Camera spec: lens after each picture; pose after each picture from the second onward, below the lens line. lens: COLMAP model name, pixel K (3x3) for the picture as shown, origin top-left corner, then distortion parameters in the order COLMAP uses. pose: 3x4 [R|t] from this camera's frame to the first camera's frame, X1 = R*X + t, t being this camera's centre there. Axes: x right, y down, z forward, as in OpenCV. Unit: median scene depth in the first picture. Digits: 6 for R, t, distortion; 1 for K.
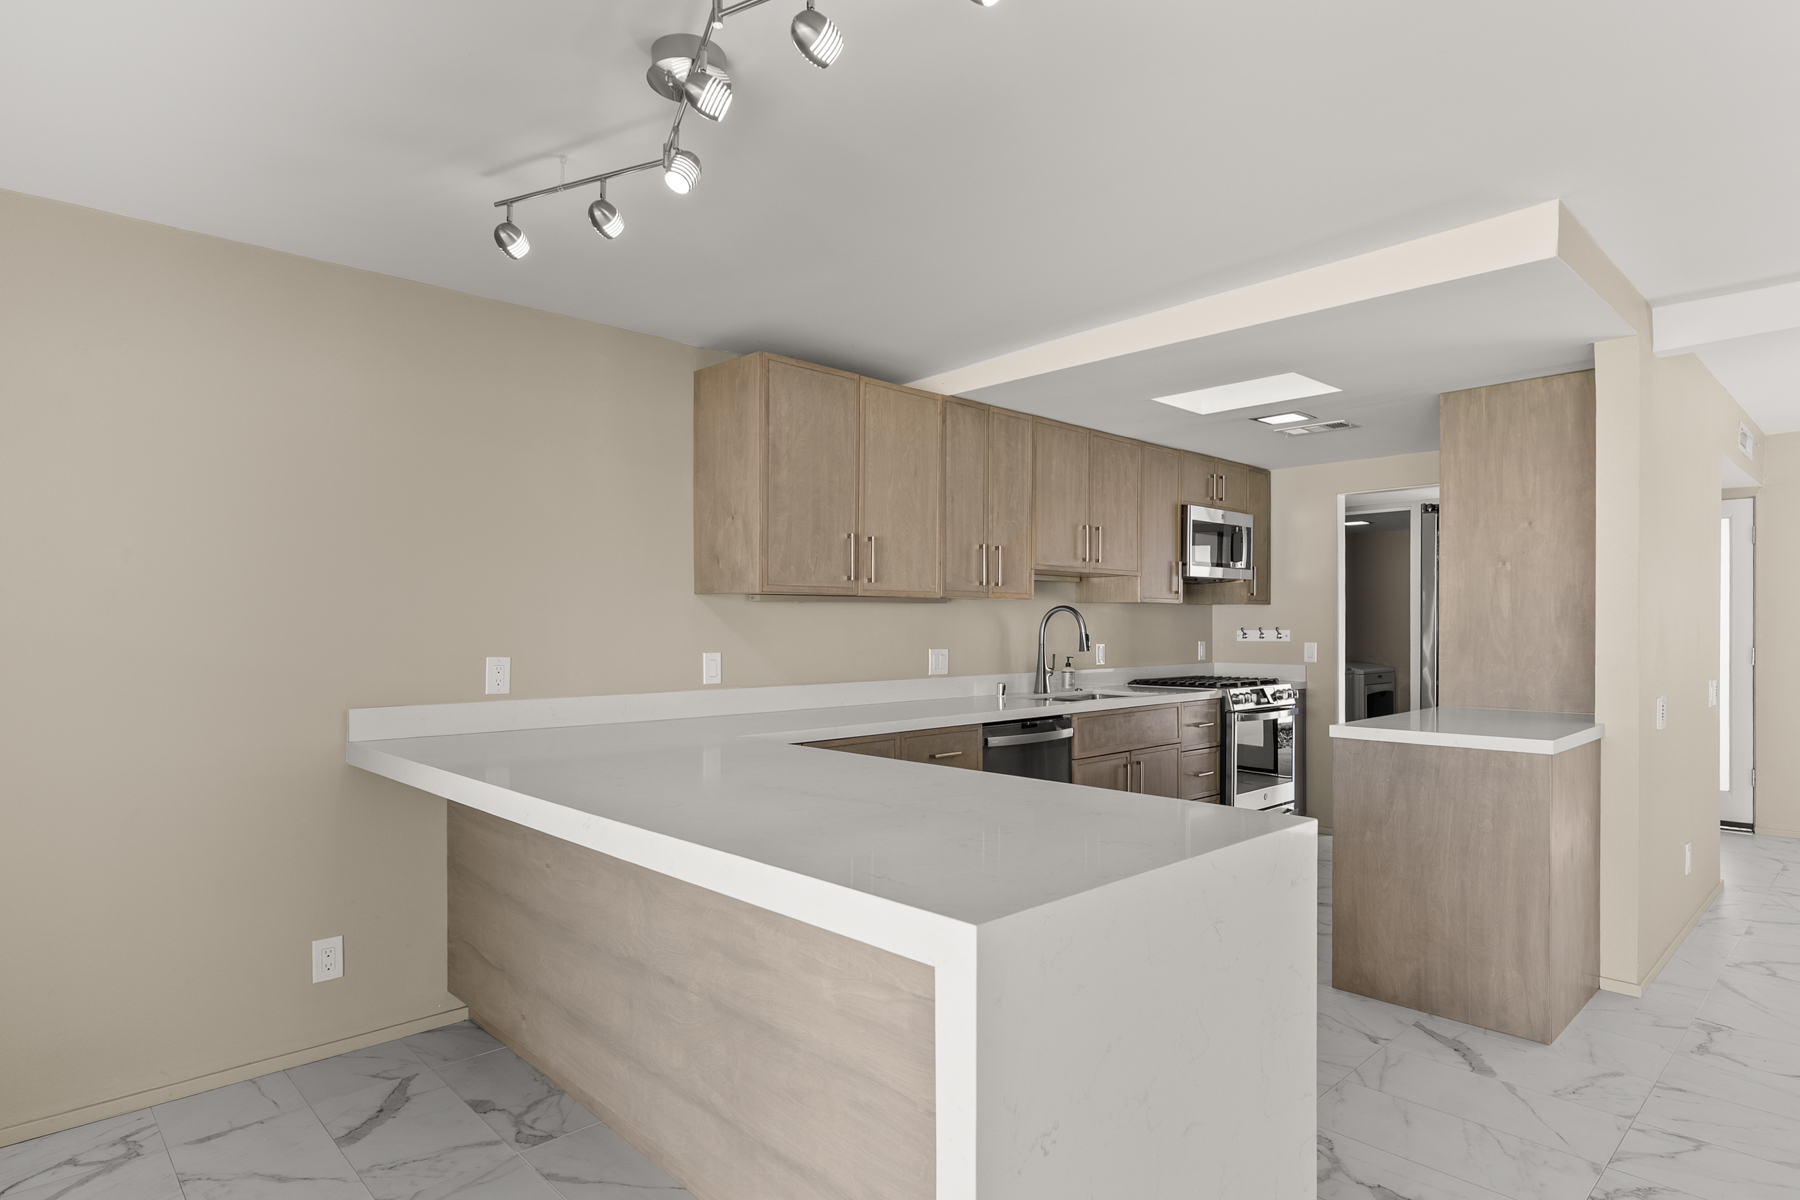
lens RADIAL K [[977.3, 0, 906.5], [0, 977.3, 633.6], [0, 0, 1]] dist [-0.000352, 0.001459]
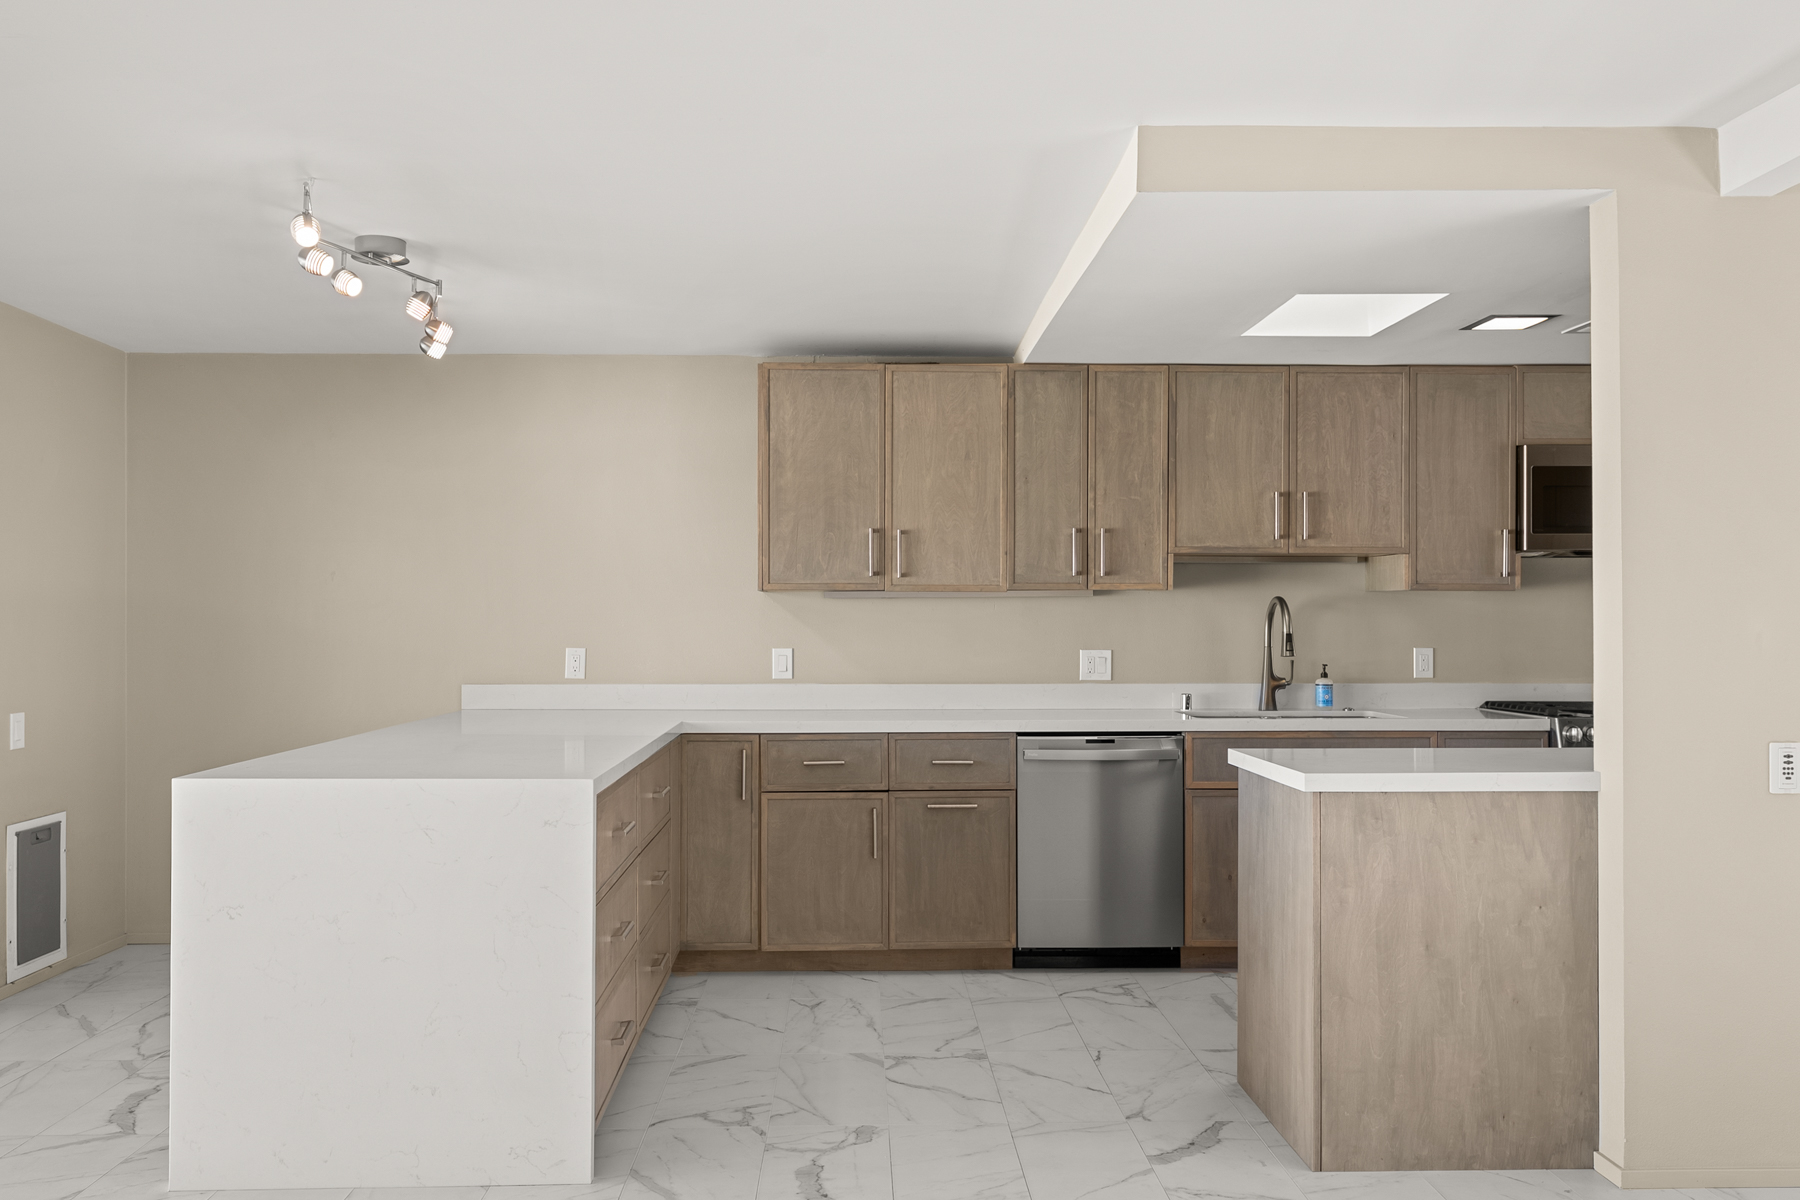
lens RADIAL K [[1439.0, 0, 893.6], [0, 1439.0, 614.0], [0, 0, 1]] dist [0.003272, -0.000714]
pose [[0.741707, -0.002018, -0.670721, 0.852250], [-0.006152, 0.999933, -0.009812, -0.002571], [0.670696, 0.011404, 0.741645, -0.046618]]
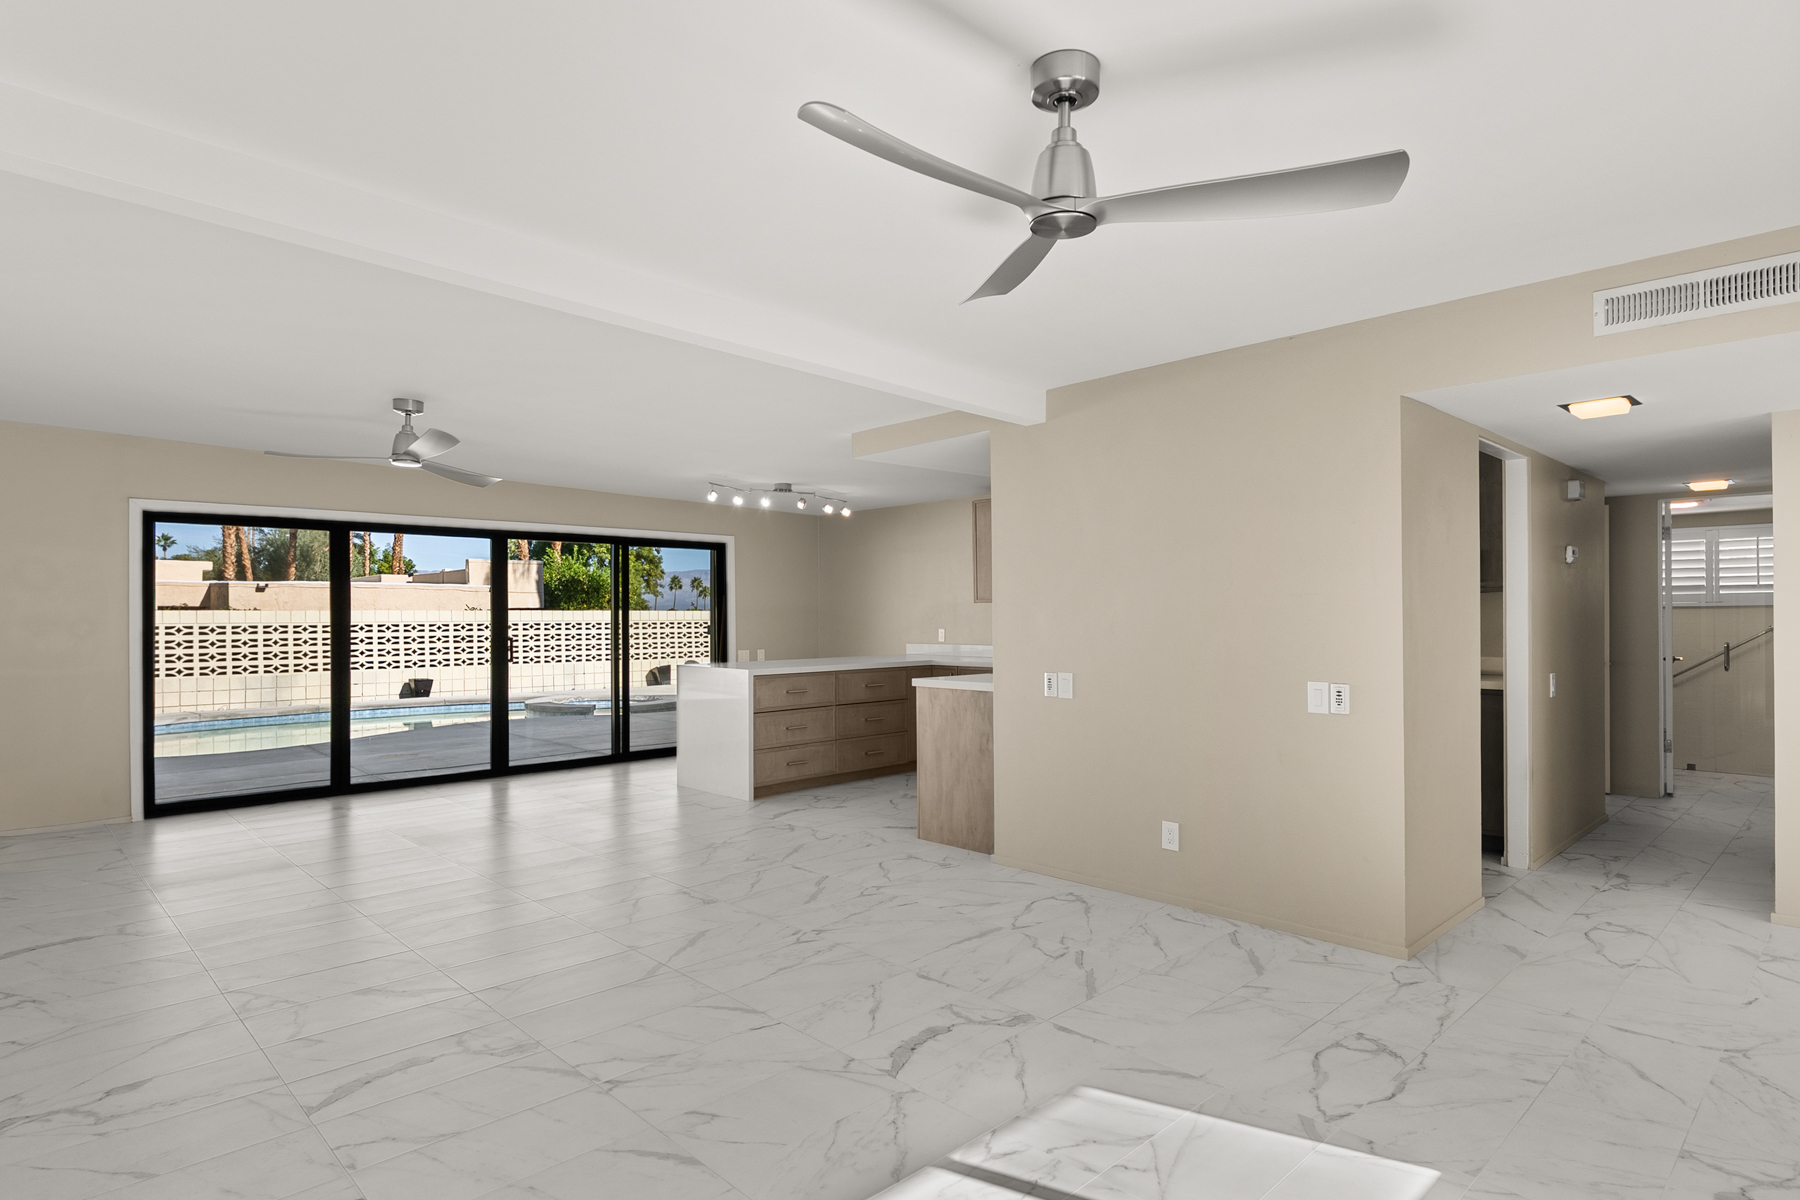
lens RADIAL K [[977.3, 0, 906.5], [0, 977.3, 633.6], [0, 0, 1]] dist [-0.000352, 0.001459]
pose [[0.007168, 0.019698, -0.999780, 1.860869], [-0.002380, 0.999803, 0.019682, -0.012641], [0.999971, 0.002238, 0.007213, 0.700778]]
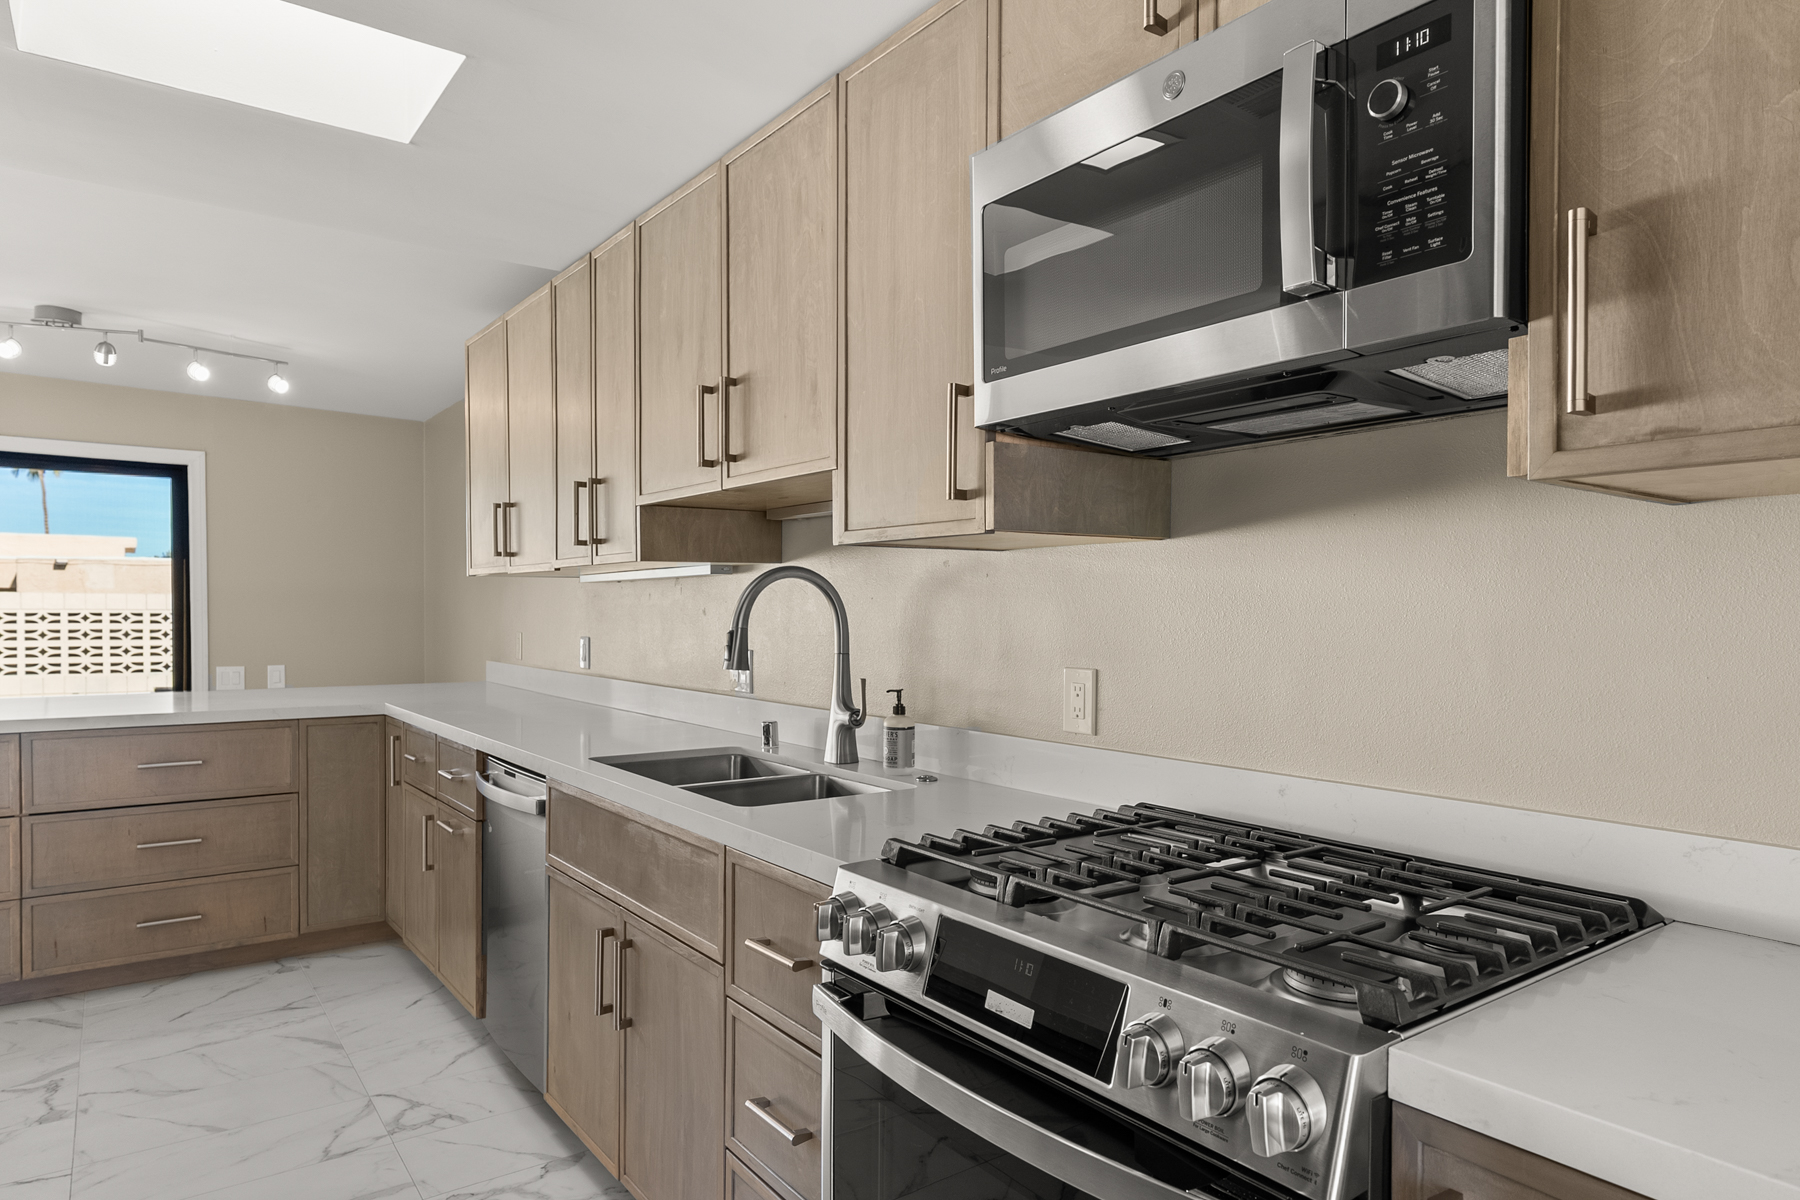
lens RADIAL K [[1092.1, 0, 957.9], [0, 1092.1, 642.0], [0, 0, 1]] dist [-0.001321, 0.000024]
pose [[-0.115313, 0.026879, -0.992966, 0.789817], [-0.015946, 0.999455, 0.028906, -0.012304], [0.993201, 0.019167, -0.114821, 1.389034]]
